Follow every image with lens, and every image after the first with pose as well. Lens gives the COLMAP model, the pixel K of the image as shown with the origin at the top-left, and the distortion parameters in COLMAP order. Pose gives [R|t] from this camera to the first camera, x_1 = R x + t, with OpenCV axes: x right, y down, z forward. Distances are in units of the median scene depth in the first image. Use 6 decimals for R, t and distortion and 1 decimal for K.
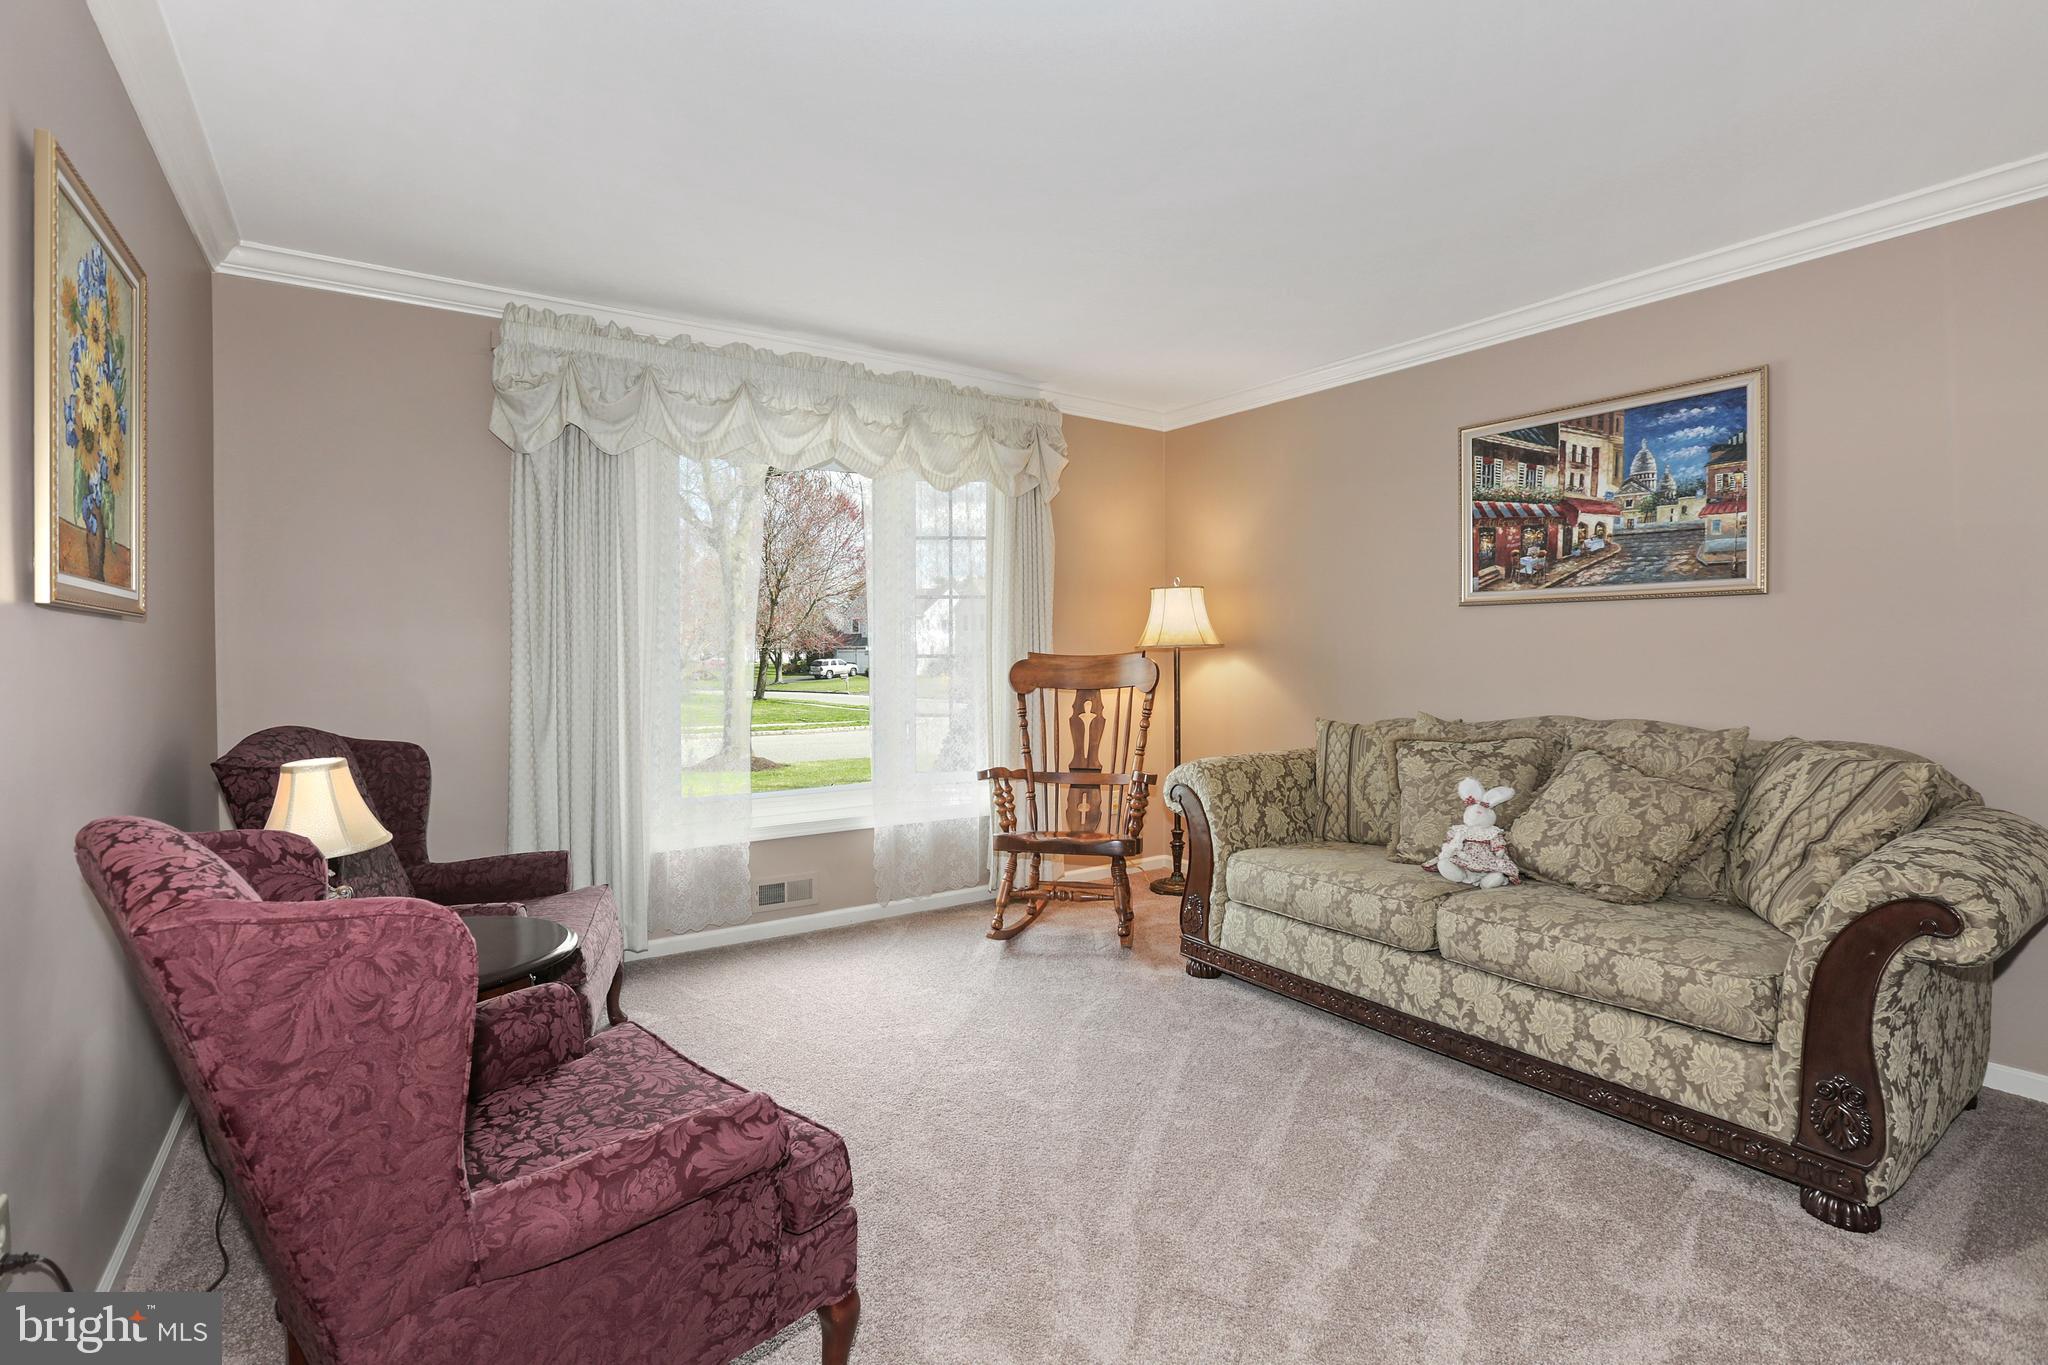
lens RADIAL K [[920.8, 0, 1028.0], [0, 920.8, 671.8], [0, 0, 1]] dist [-0.056765, 0.019868]
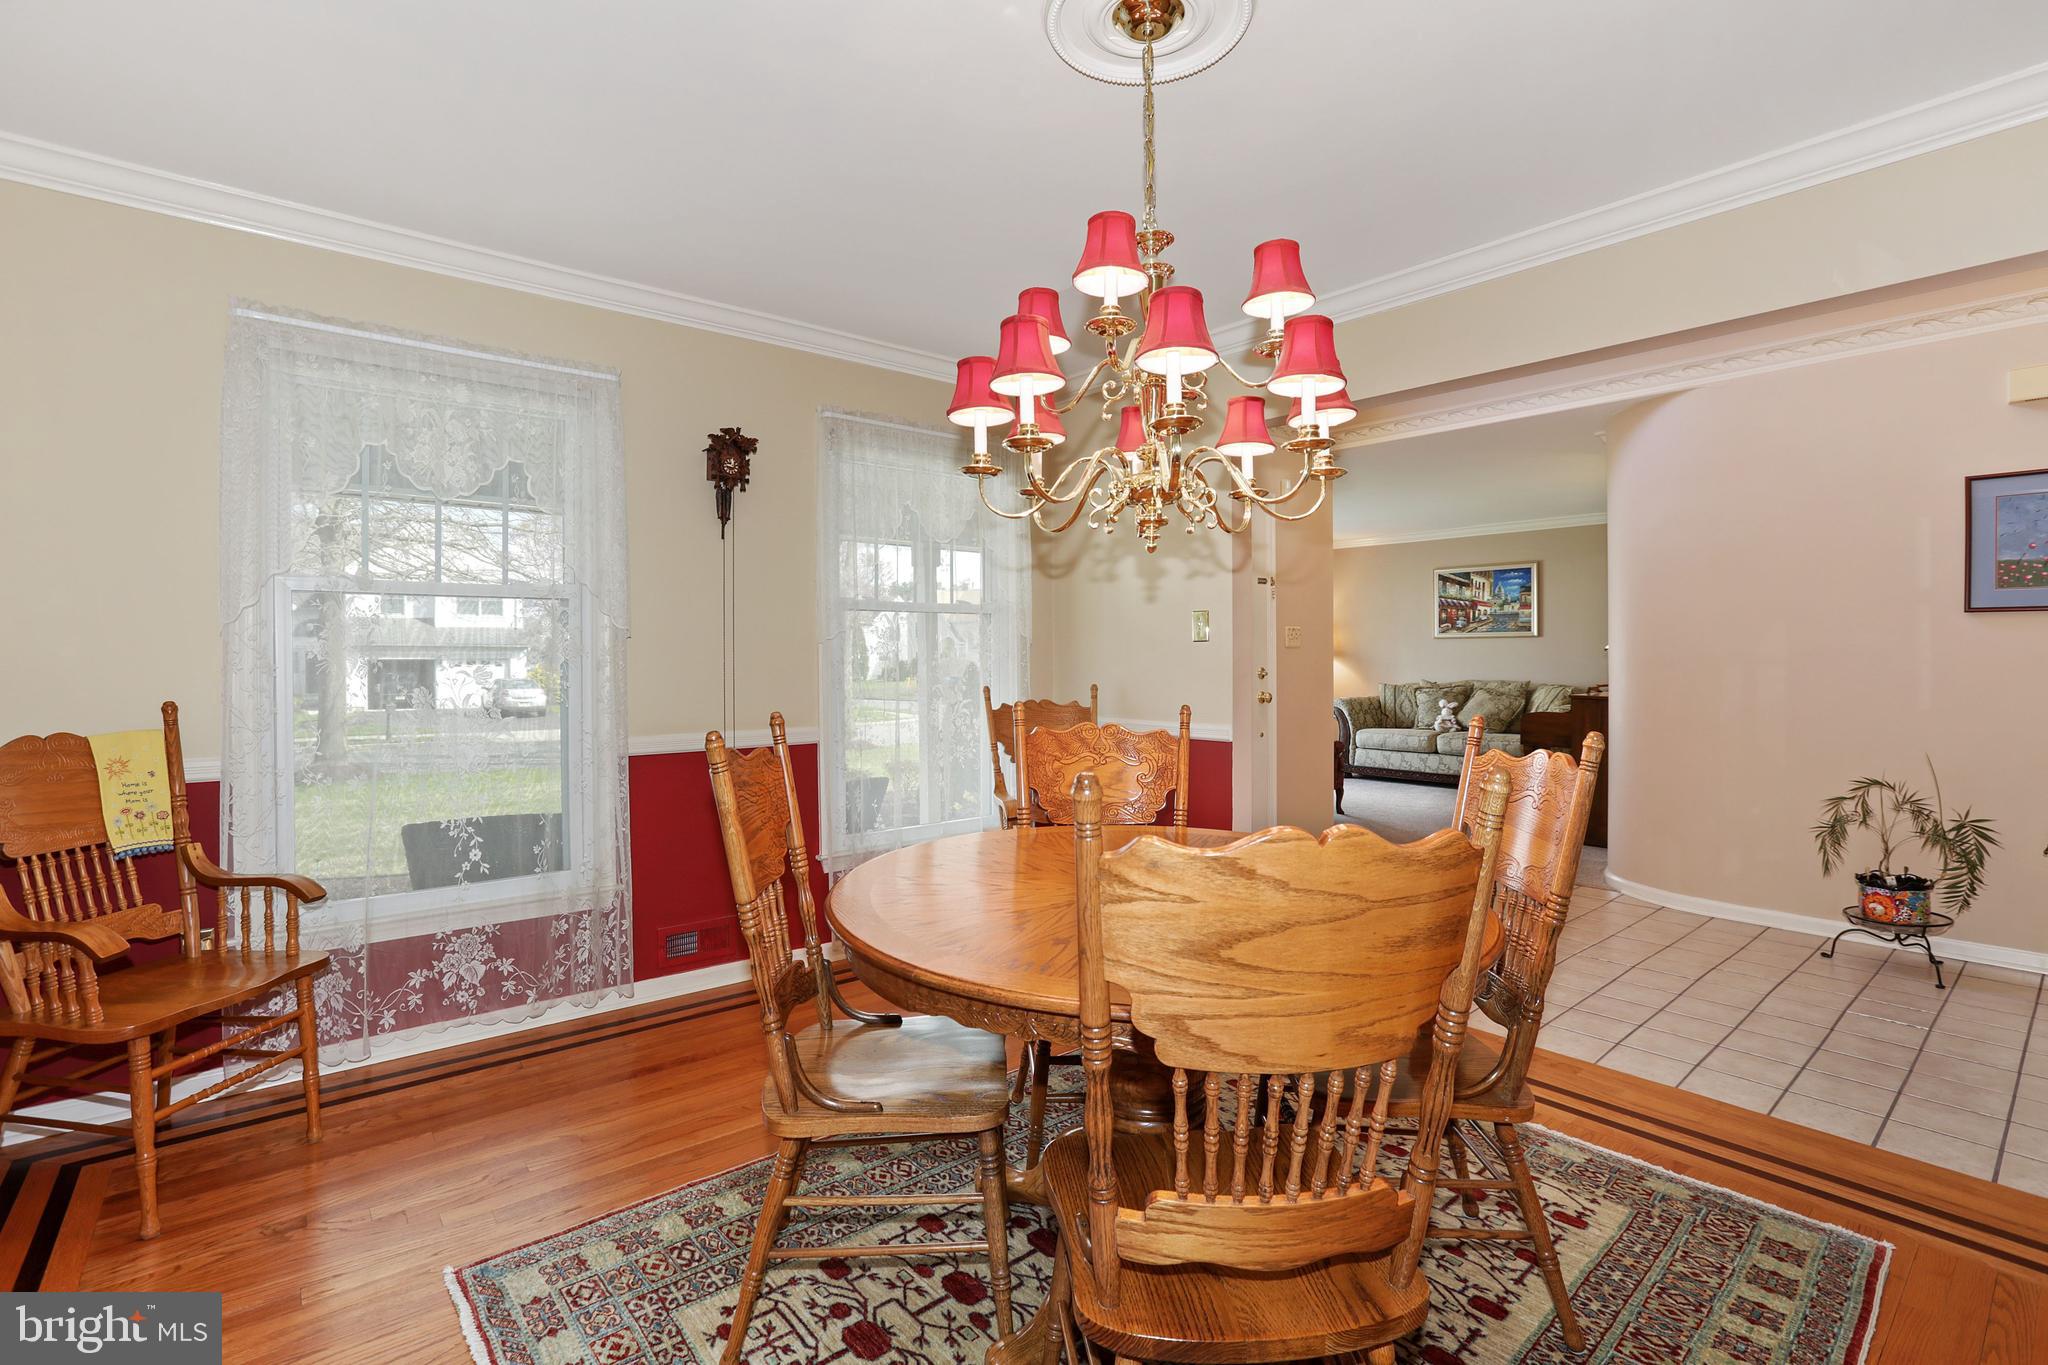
lens RADIAL K [[920.8, 0, 1028.0], [0, 920.8, 671.8], [0, 0, 1]] dist [-0.056765, 0.019868]
pose [[0.996204, -0.006986, 0.086767, -1.007526], [0.007222, 0.999971, -0.002410, 0.022108], [-0.086747, 0.003027, 0.996226, -1.657359]]
